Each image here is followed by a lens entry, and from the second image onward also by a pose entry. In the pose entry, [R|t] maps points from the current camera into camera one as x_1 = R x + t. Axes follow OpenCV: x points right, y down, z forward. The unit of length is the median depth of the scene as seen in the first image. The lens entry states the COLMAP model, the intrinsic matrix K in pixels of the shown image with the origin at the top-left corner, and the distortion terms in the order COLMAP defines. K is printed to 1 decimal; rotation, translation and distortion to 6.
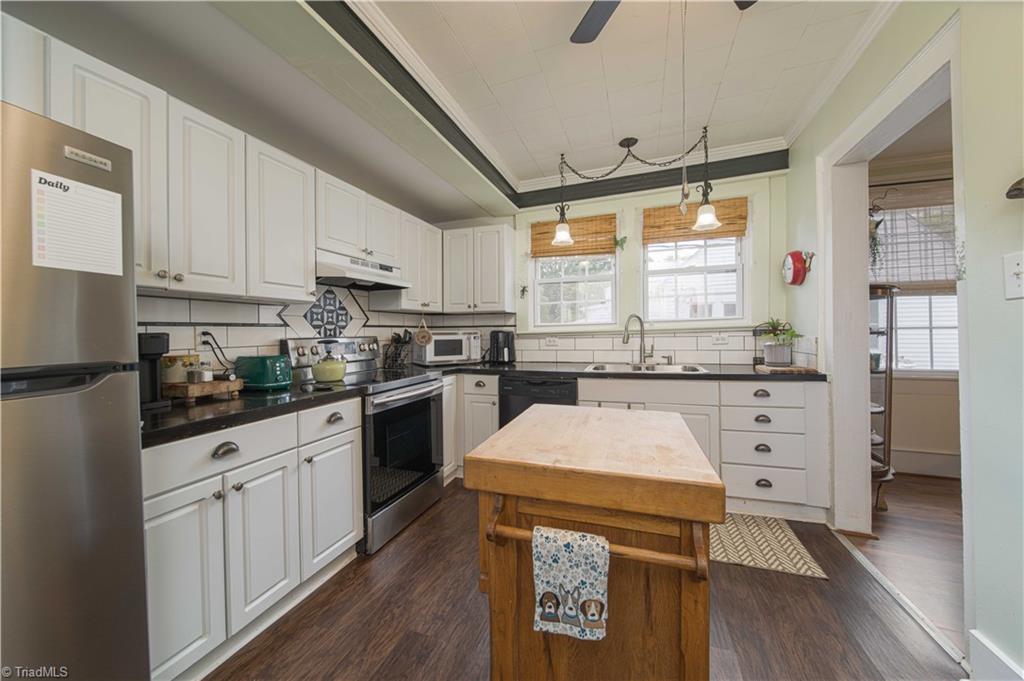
lens RADIAL K [[356.9, 0, 512.0], [0, 356.9, 340.5], [0, 0, 1]] dist [-0.000749, -0.000033]
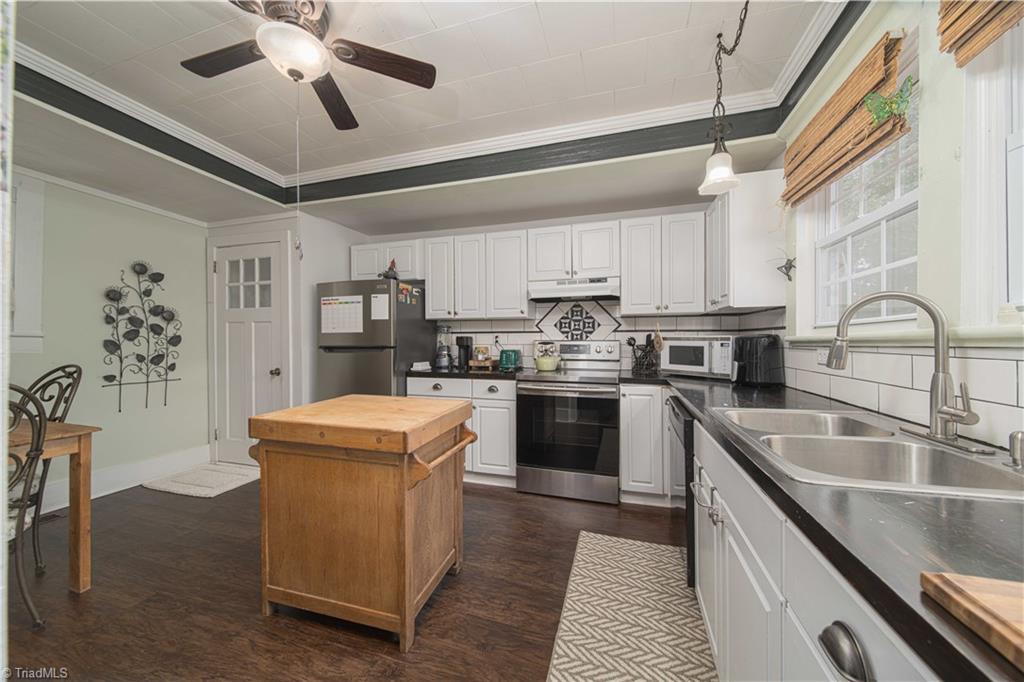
lens RADIAL K [[356.9, 0, 512.0], [0, 356.9, 341.0], [0, 0, 1]] dist [-0.000749, -0.000033]
pose [[0.055477, 0.018179, -0.998294, 0.777908], [-0.026009, 0.999521, 0.016756, -0.022207], [0.998121, 0.025035, 0.055923, 0.677811]]
